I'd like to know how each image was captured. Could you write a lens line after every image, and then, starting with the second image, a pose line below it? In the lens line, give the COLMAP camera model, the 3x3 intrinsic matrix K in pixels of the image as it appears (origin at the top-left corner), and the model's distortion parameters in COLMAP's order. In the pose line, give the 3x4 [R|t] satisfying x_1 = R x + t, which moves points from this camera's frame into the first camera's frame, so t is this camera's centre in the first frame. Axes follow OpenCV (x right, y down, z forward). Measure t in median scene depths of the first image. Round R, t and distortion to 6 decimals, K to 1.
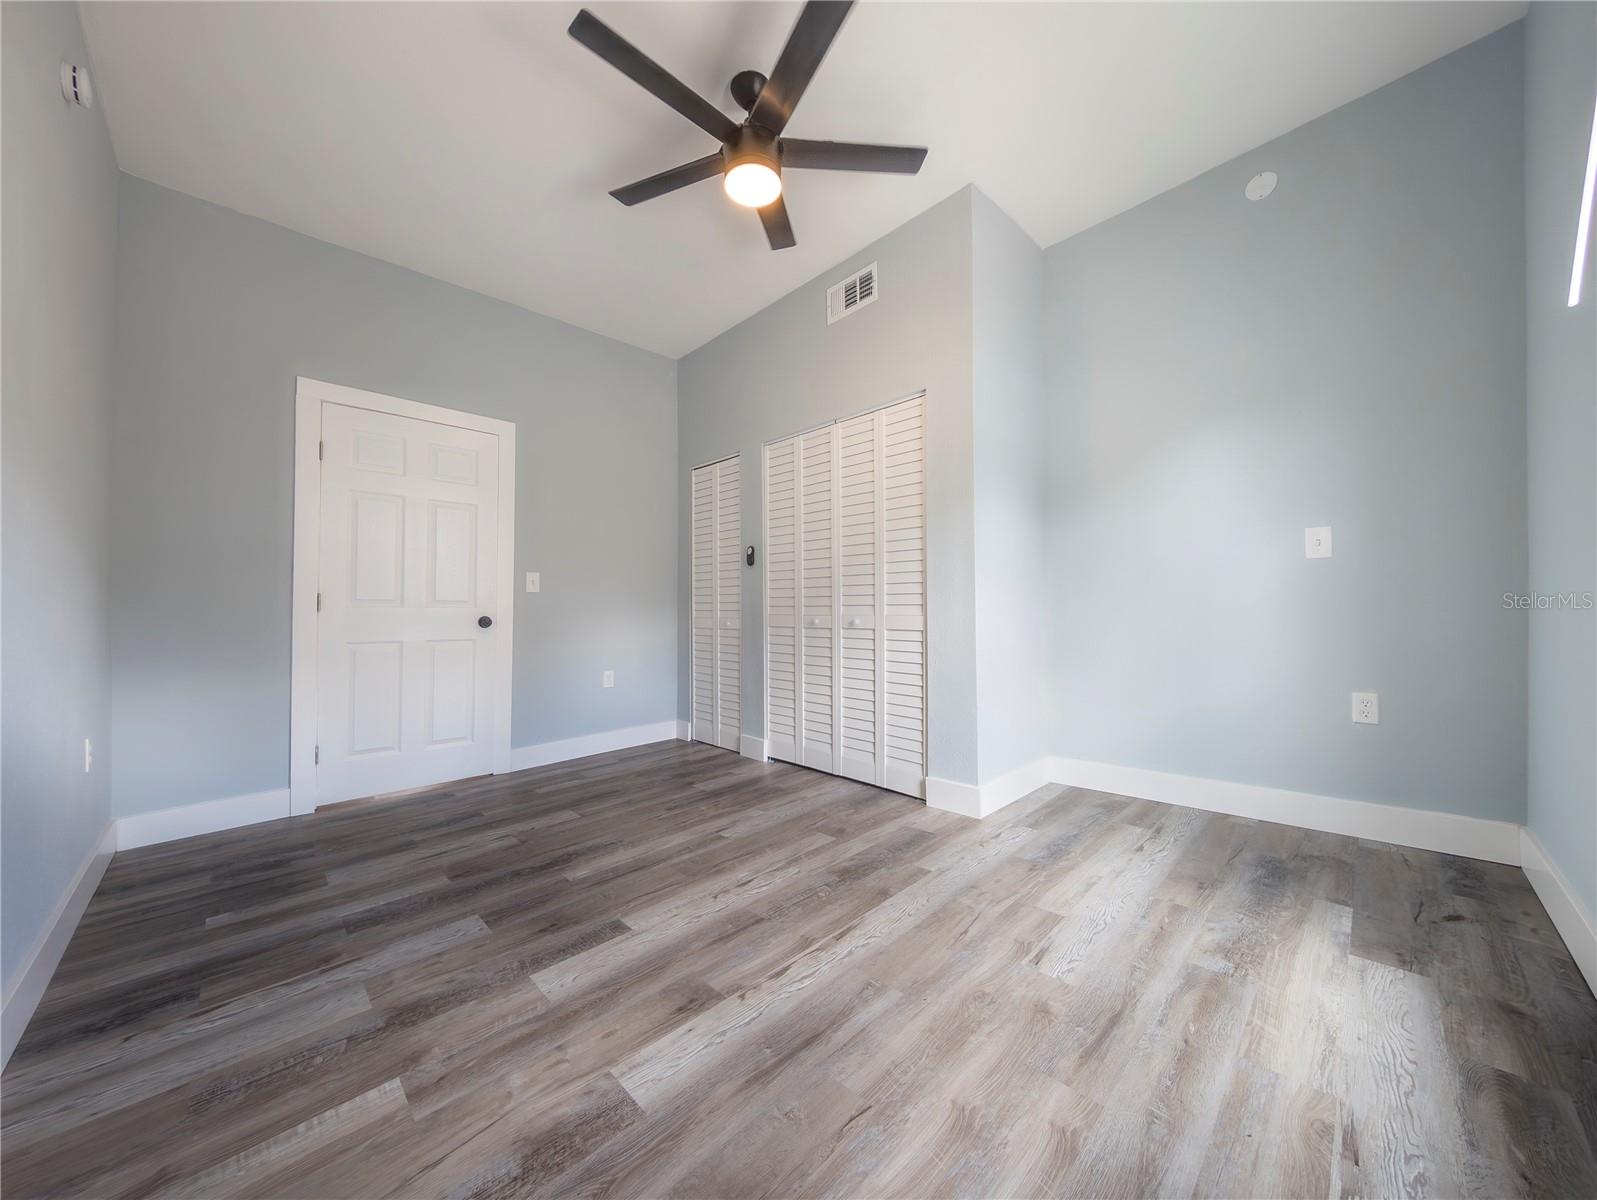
lens RADIAL K [[565.4, 0, 797.7], [0, 565.4, 595.9], [0, 0, 1]] dist [0.012966, 0.000157]
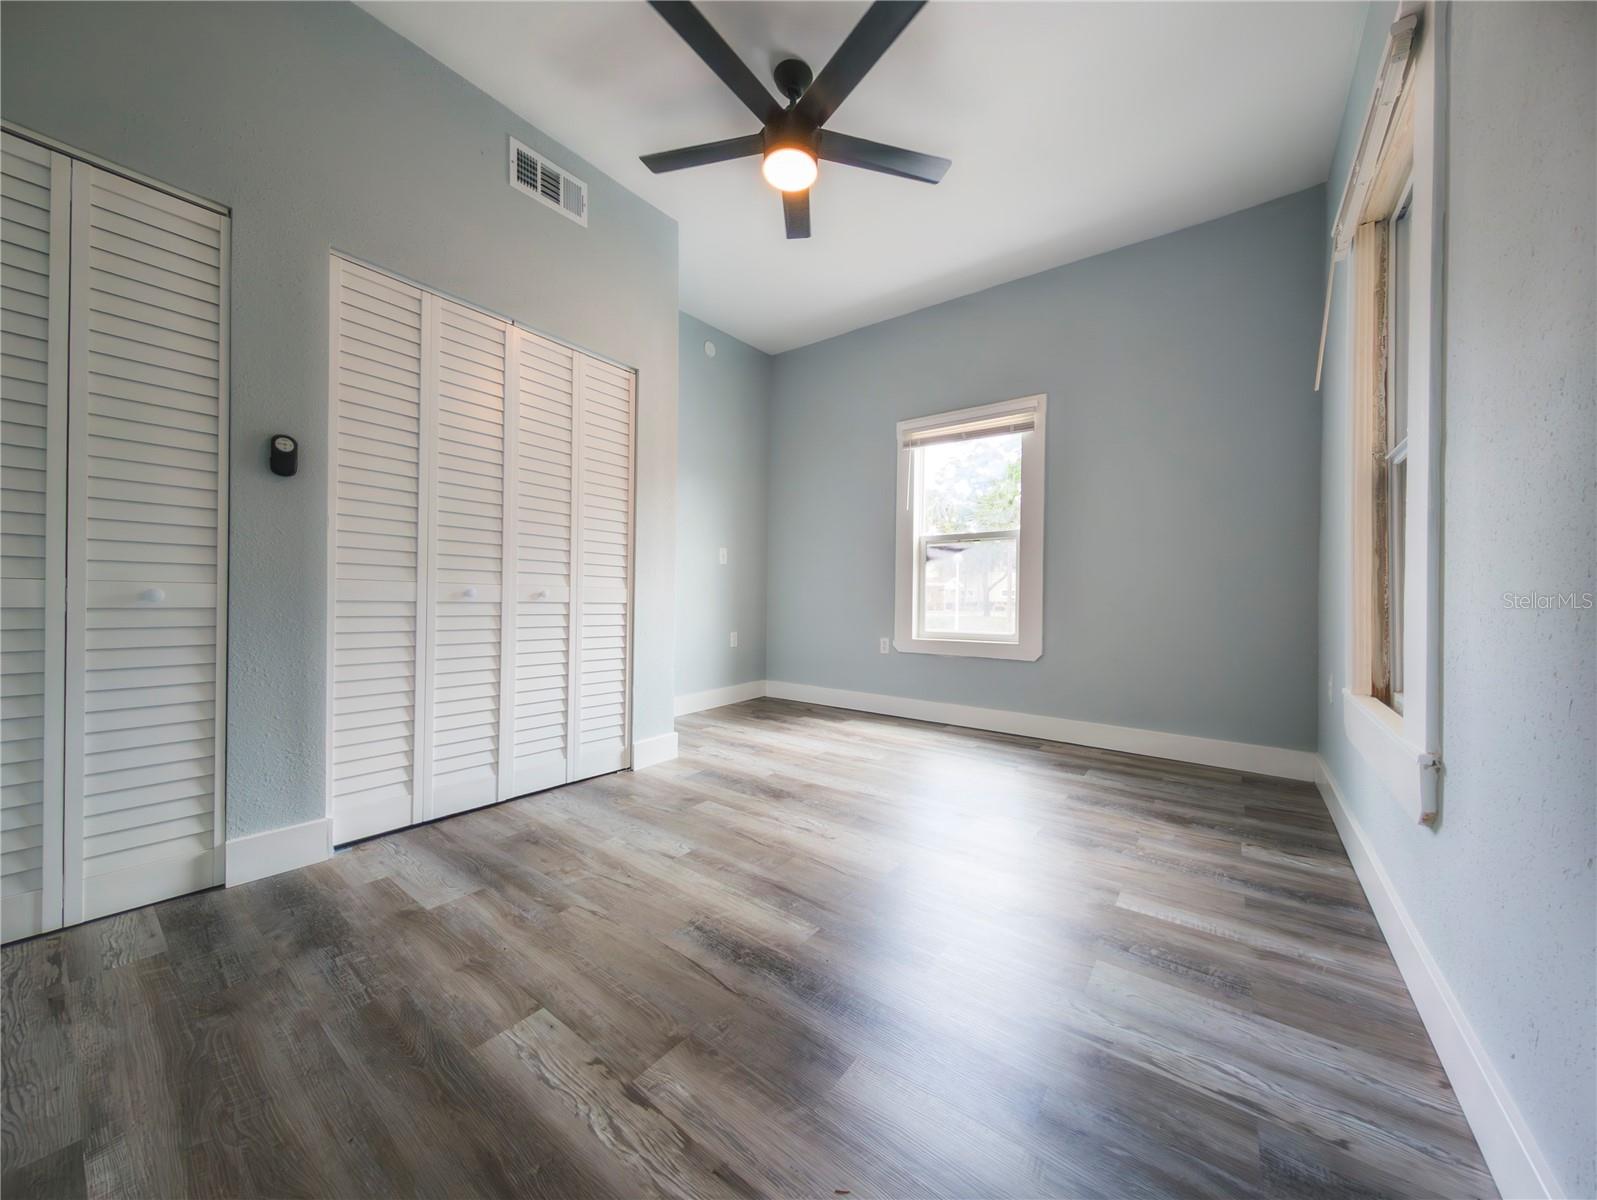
lens RADIAL K [[570.4, 0, 798.5], [0, 570.4, 600.0], [0, 0, 1]] dist [0.002260, -0.000314]
pose [[-0.143740, 0.011162, 0.989553, -0.936323], [-0.027675, 0.999500, -0.015294, 0.070217], [-0.989228, -0.029584, -0.143359, 0.945584]]
